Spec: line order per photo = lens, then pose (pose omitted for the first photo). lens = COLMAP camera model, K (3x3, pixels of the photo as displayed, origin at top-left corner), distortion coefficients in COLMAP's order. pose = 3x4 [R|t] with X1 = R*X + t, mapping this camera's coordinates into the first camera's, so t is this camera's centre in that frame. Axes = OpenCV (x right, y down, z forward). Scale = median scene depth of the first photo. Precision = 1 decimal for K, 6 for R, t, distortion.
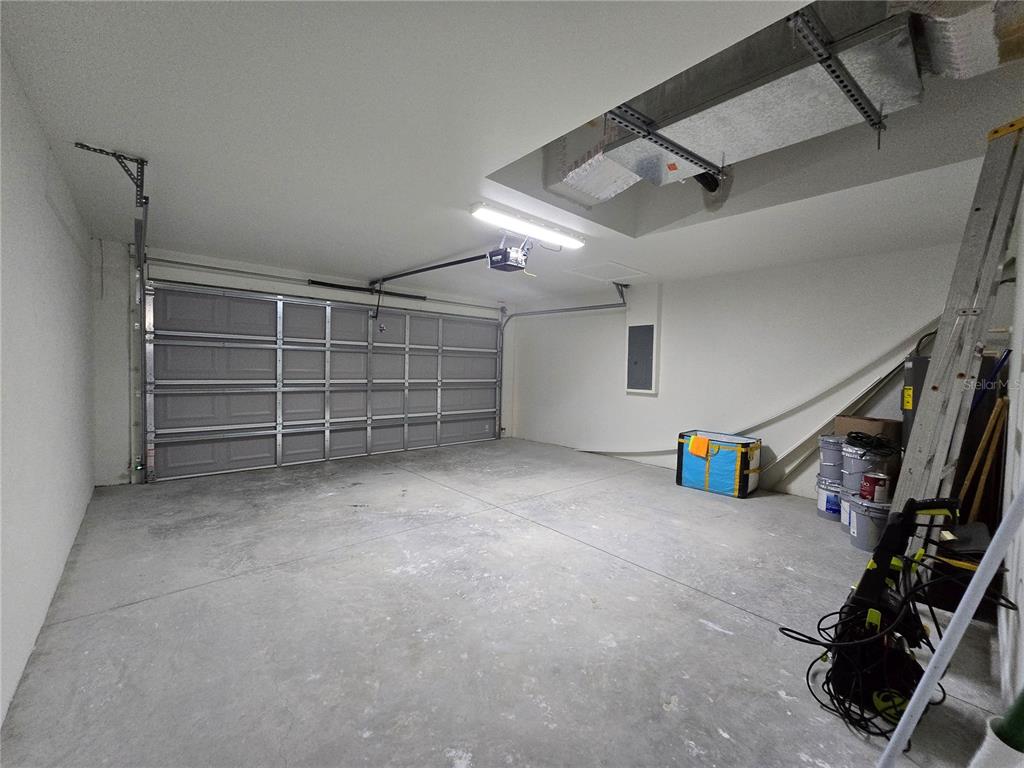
lens RADIAL K [[420.2, 0, 511.7], [0, 420.2, 382.8], [0, 0, 1]] dist [-0.001509, 0.000094]
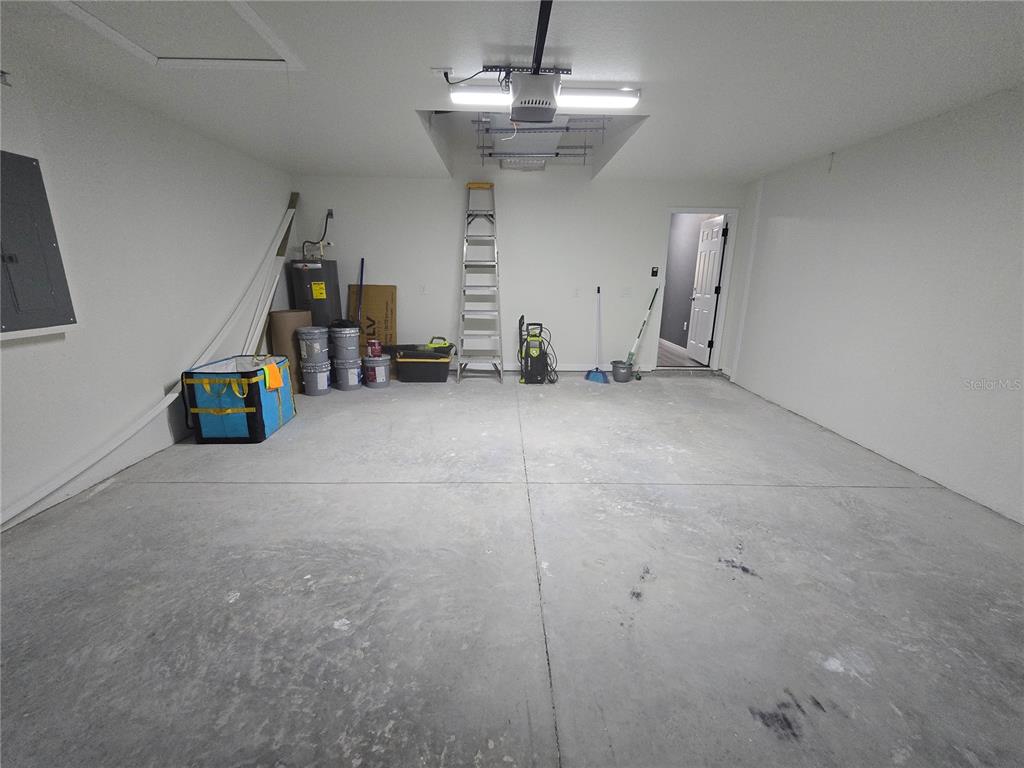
lens RADIAL K [[420.2, 0, 511.3], [0, 420.2, 380.7], [0, 0, 1]] dist [-0.001509, 0.000094]
pose [[-0.760280, -0.195688, 0.619419, -0.496680], [-0.007683, 0.956189, 0.292650, -0.095912], [-0.649550, 0.217736, -0.728475, 1.758812]]
